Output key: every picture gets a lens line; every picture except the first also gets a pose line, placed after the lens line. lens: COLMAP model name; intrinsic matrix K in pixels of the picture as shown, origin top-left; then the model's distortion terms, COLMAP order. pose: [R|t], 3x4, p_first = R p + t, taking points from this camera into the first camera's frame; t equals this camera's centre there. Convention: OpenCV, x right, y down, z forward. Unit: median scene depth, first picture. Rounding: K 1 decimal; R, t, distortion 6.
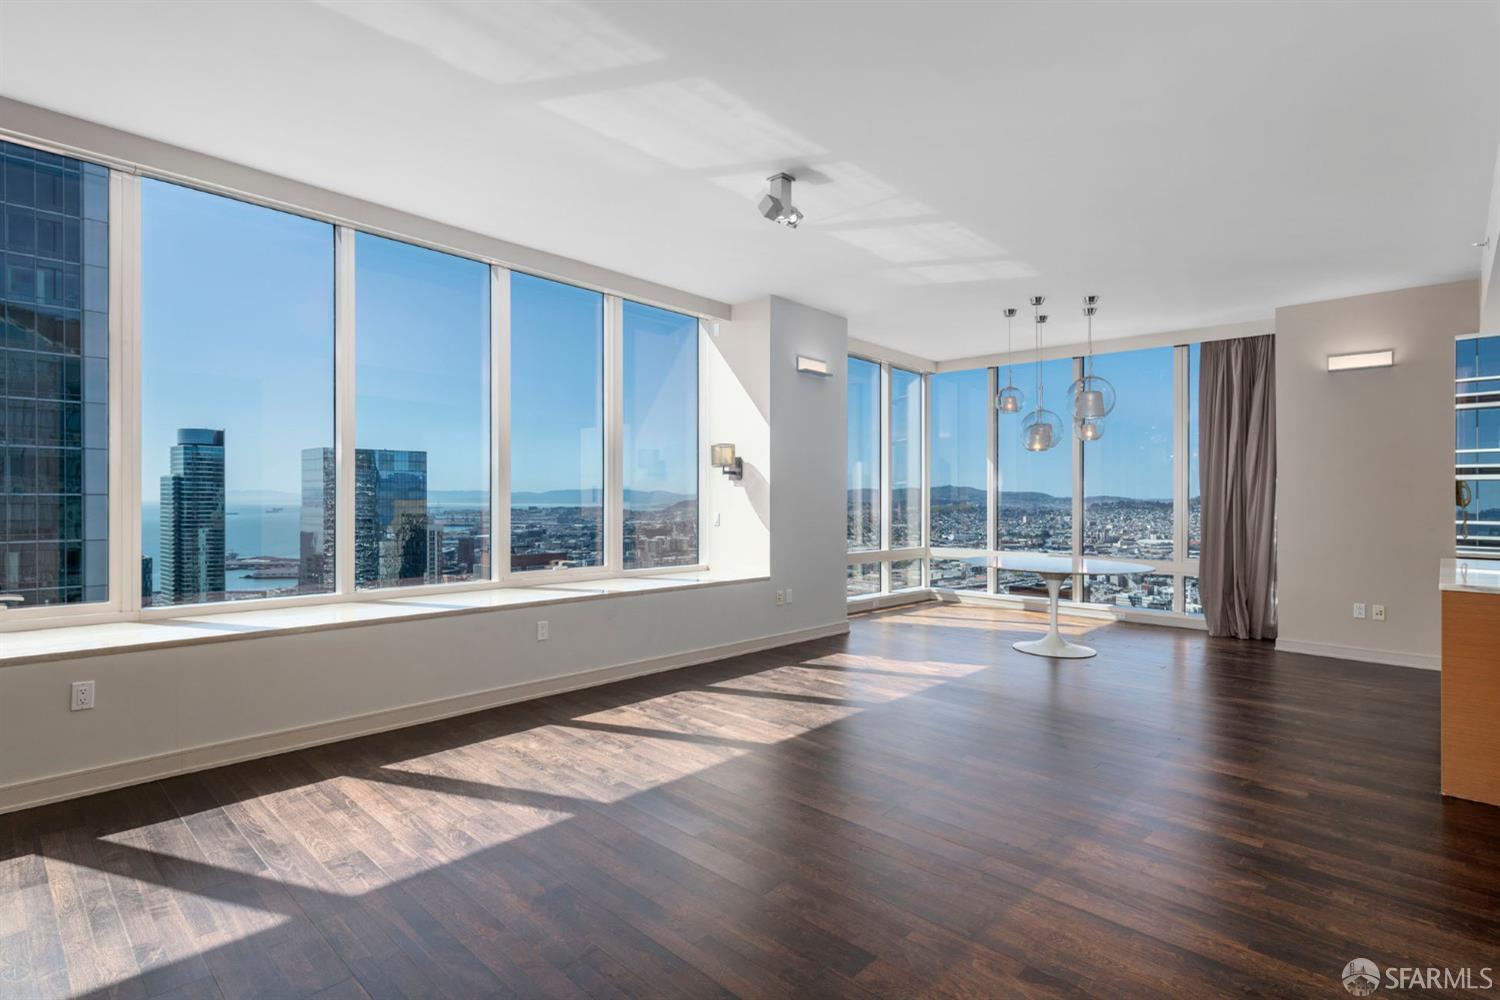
lens RADIAL K [[731.5, 0, 752.3], [0, 731.5, 487.8], [0, 0, 1]] dist [0.003875, 0.000124]
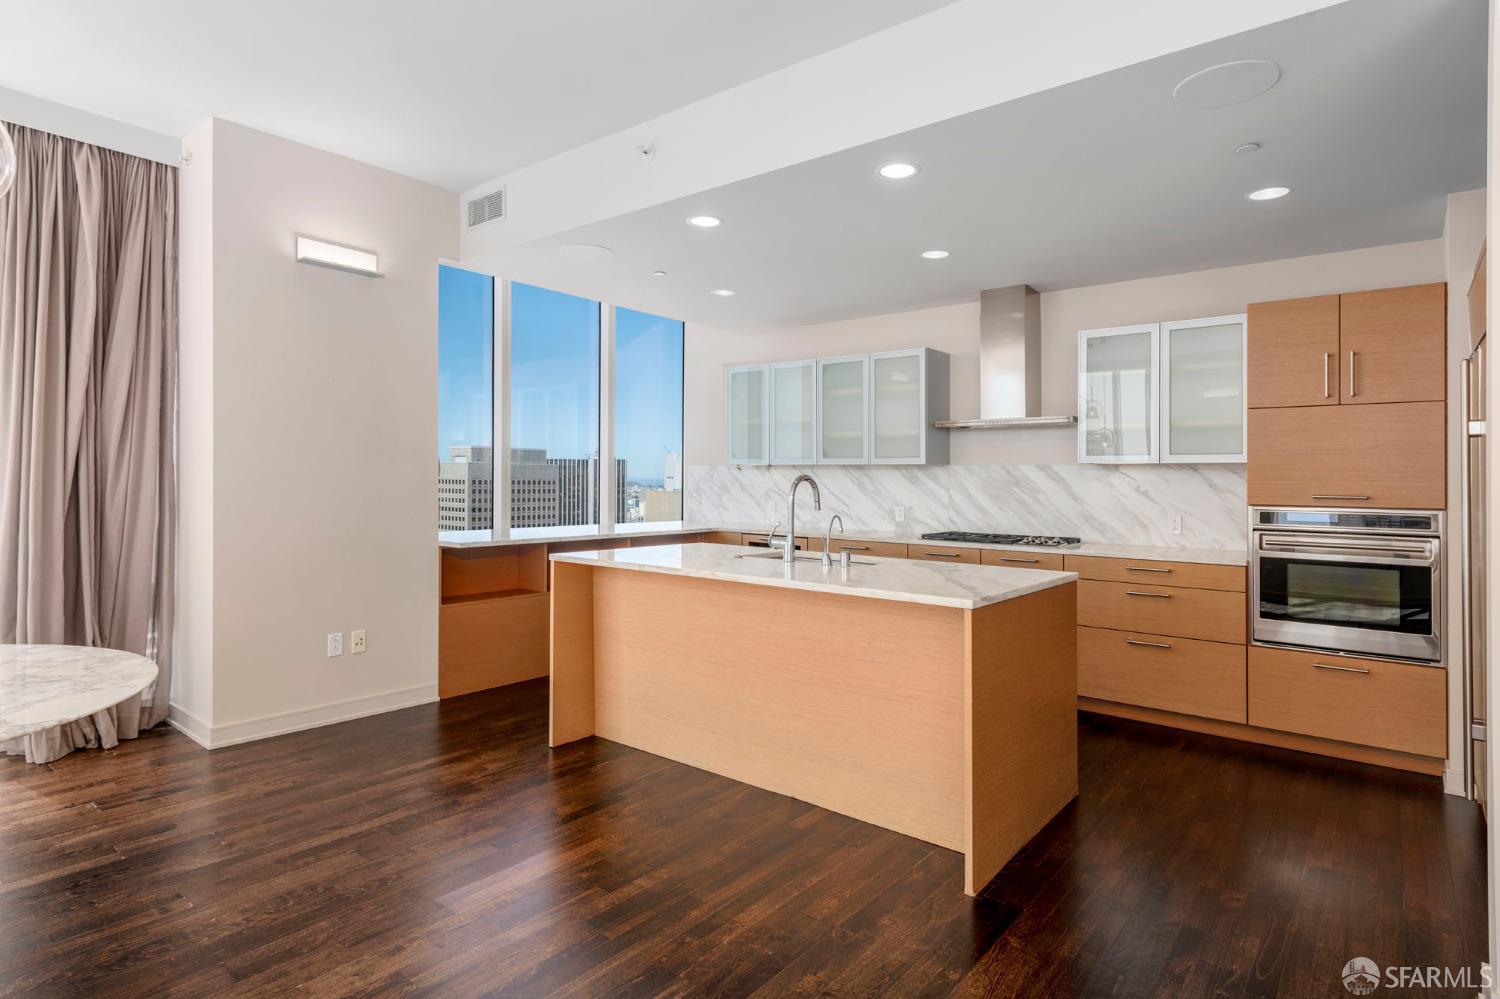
lens RADIAL K [[790.3, 0, 755.5], [0, 790.3, 485.2], [0, 0, 1]] dist [0.011097, -0.000975]
pose [[-0.084462, -0.015177, 0.996311, 0.079420], [-0.028562, 0.999510, 0.012804, 0.005675], [-0.996017, -0.027375, -0.084854, 0.534353]]
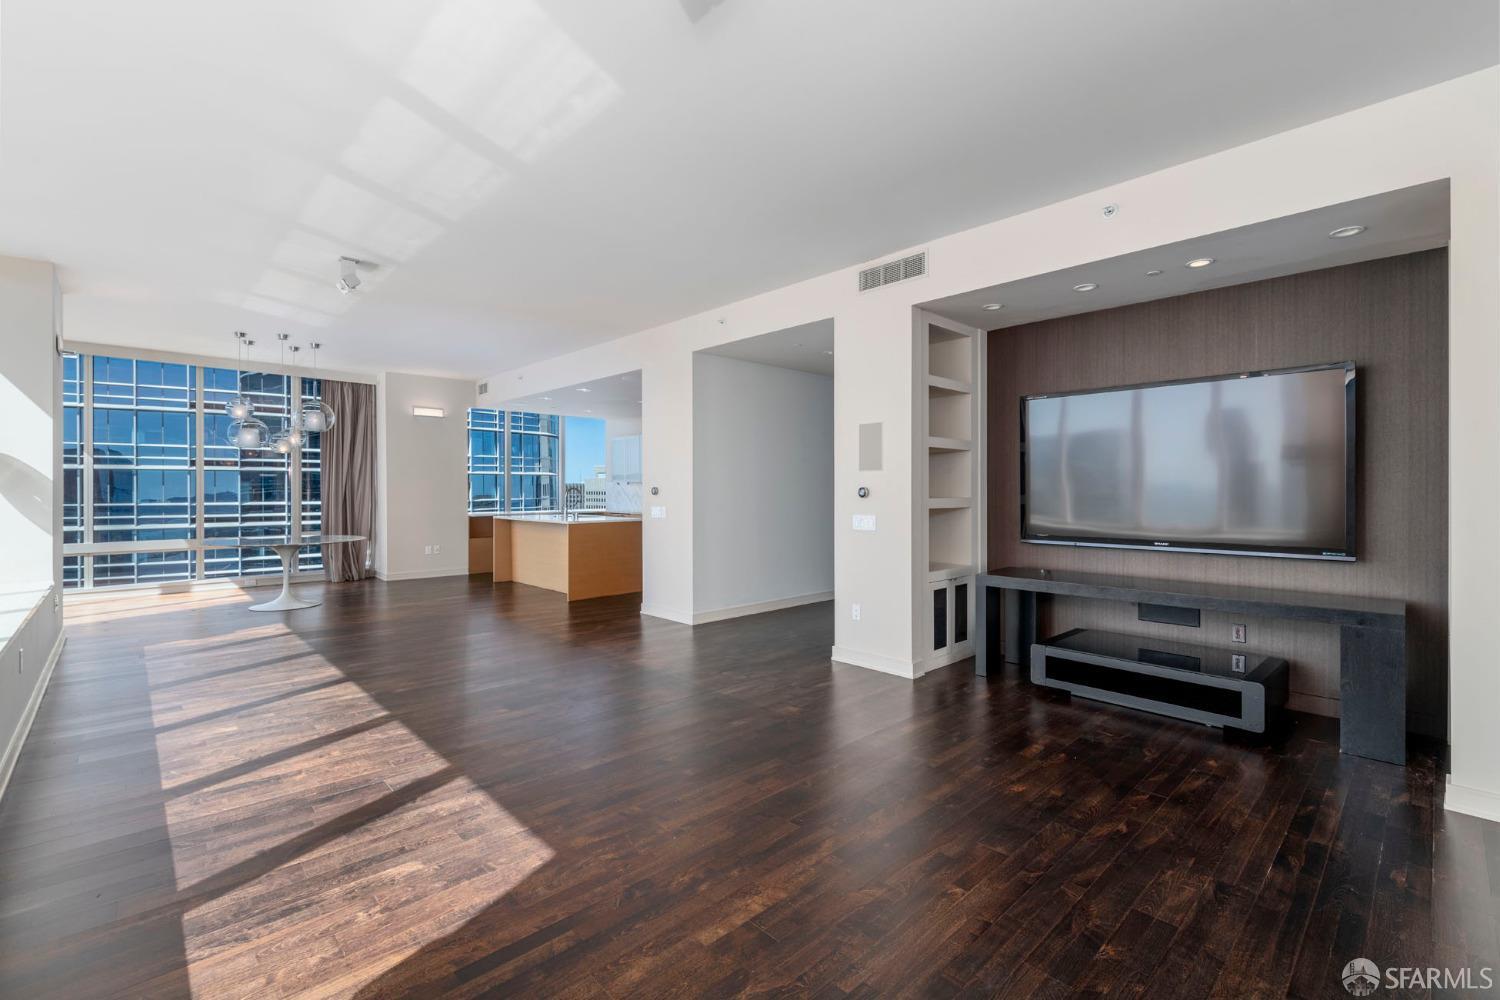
lens RADIAL K [[649.8, 0, 757.3], [0, 649.8, 490.4], [0, 0, 1]] dist [0.002218, -0.000384]
pose [[0.042941, -0.010916, 0.999018, -0.573471], [-0.013426, 0.999844, 0.011502, -0.007964], [-0.998987, -0.013907, 0.042787, 0.091529]]
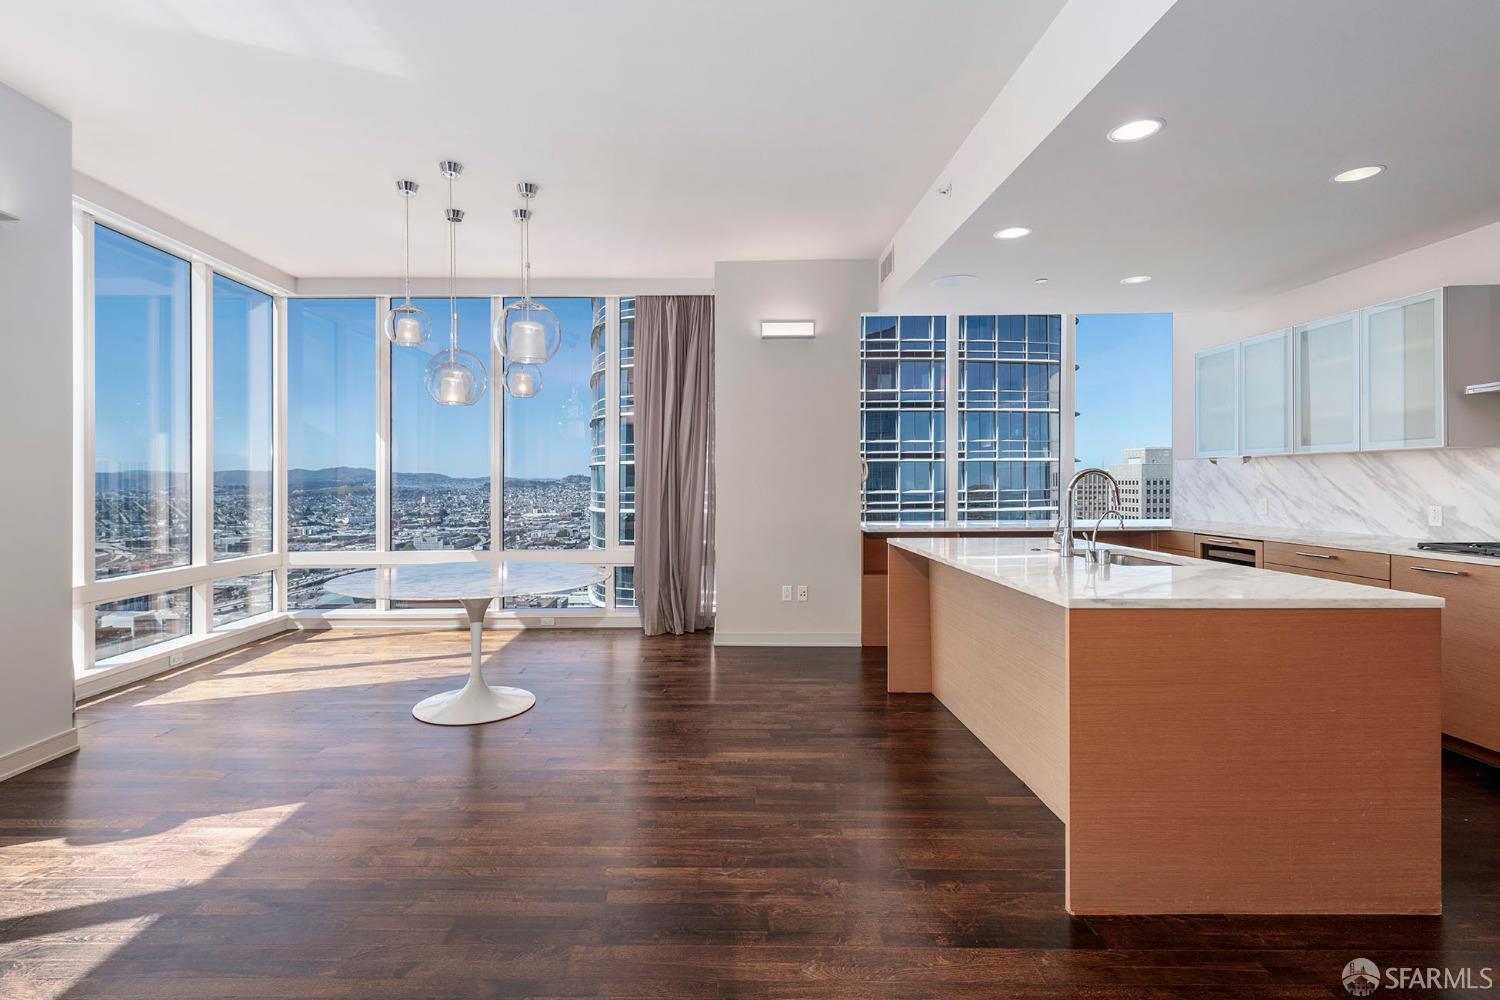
lens RADIAL K [[694.4, 0, 710.3], [0, 694.4, 481.1], [0, 0, 1]] dist [0.007471, 0.000452]
pose [[0.732900, -0.013466, 0.680203, 0.111531], [0.001738, 0.999838, 0.017922, 0.004625], [-0.680334, -0.011952, 0.732805, 0.317471]]
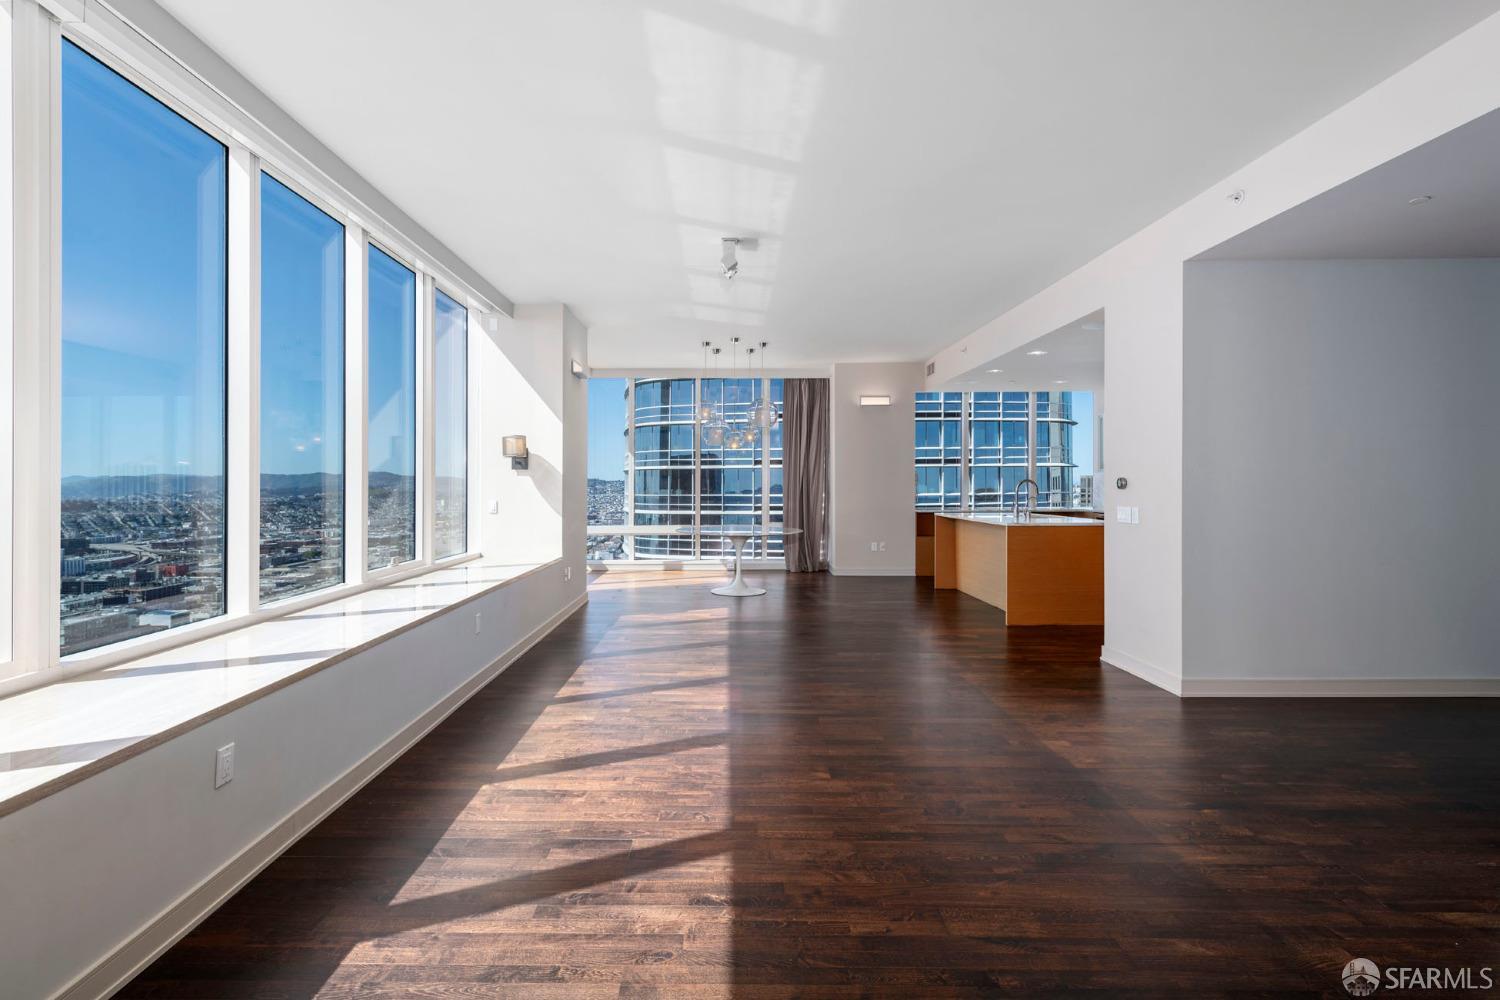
lens RADIAL K [[679.8, 0, 724.9], [0, 679.8, 485.4], [0, 0, 1]] dist [0.006367, -0.000191]
pose [[0.730704, -0.013667, 0.682557, -0.396865], [0.001080, 0.999821, 0.018864, -0.005527], [-0.682693, -0.013047, 0.730589, 0.060052]]
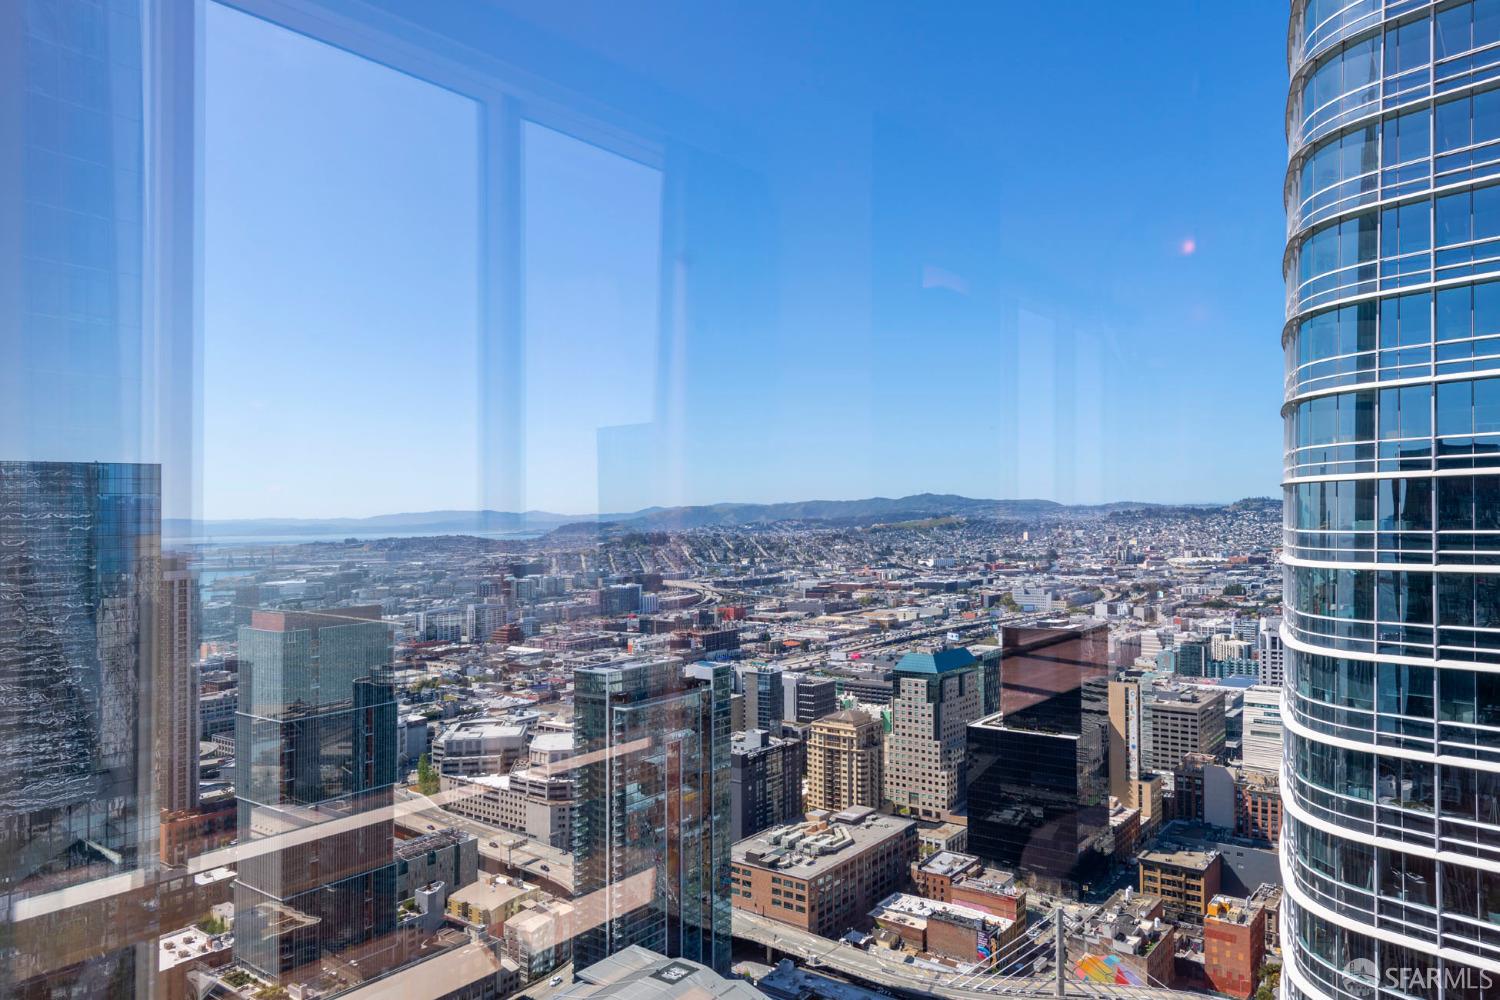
lens RADIAL K [[994.3, 0, 763.6], [0, 994.3, 503.1], [0, 0, 1]] dist [0.029023, -0.042566]
pose [[0.994651, -0.026351, 0.099875, 0.551435], [0.026280, 0.999653, 0.002028, -0.013831], [-0.099894, 0.000607, 0.994998, 1.019888]]
